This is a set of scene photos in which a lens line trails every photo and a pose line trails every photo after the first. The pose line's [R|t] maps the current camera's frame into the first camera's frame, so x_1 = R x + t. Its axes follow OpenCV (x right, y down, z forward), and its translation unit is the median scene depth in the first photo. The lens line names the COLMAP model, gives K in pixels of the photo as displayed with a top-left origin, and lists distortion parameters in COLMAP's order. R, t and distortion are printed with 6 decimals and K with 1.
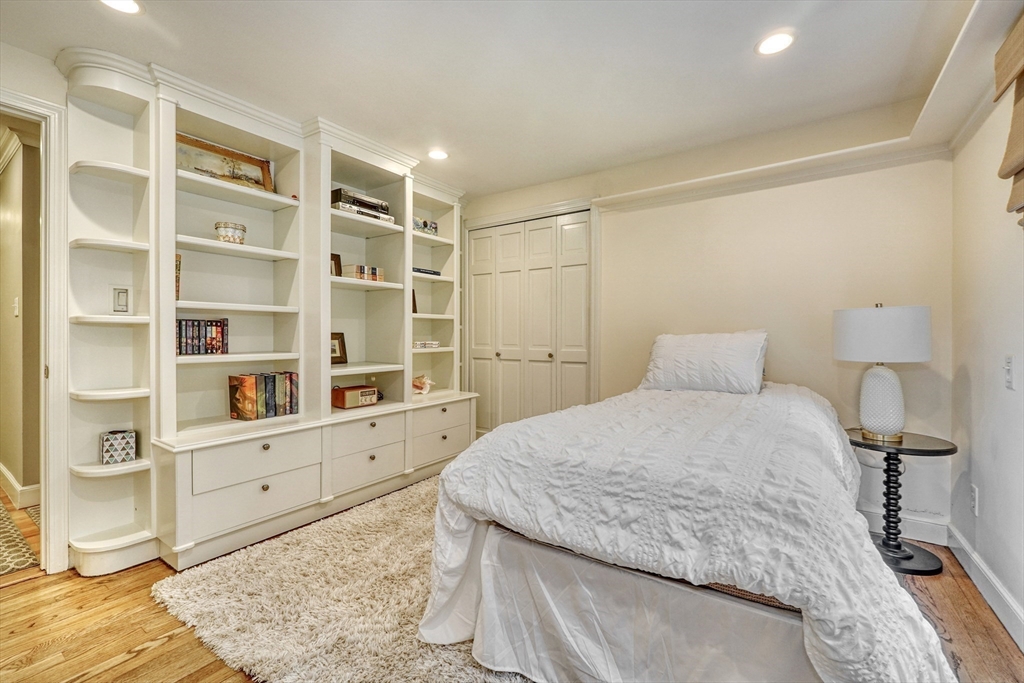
lens RADIAL K [[437.5, 0, 512.0], [0, 437.5, 341.5], [0, 0, 1]] dist [-0.001655, -0.000009]
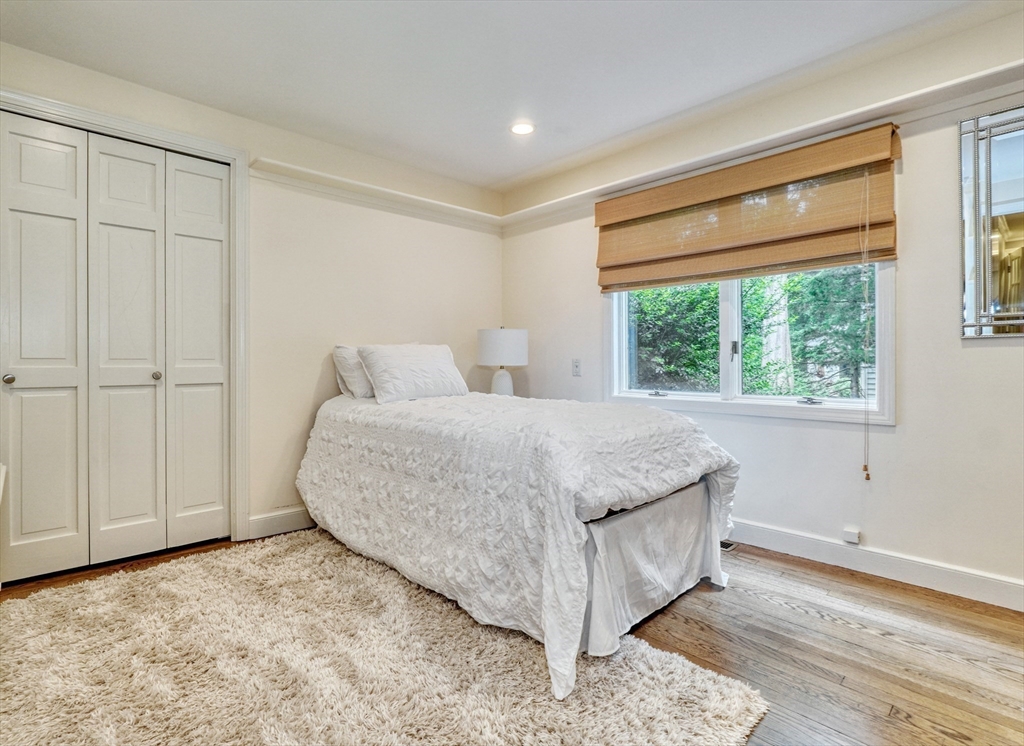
lens RADIAL K [[498.6, 0, 509.9], [0, 498.6, 360.6], [0, 0, 1]] dist [0.000923, 0.000075]
pose [[0.203144, -0.001020, 0.979148, -0.790642], [0.013676, 0.999905, -0.001796, 0.030471], [-0.979053, 0.013756, 0.203138, 0.618925]]
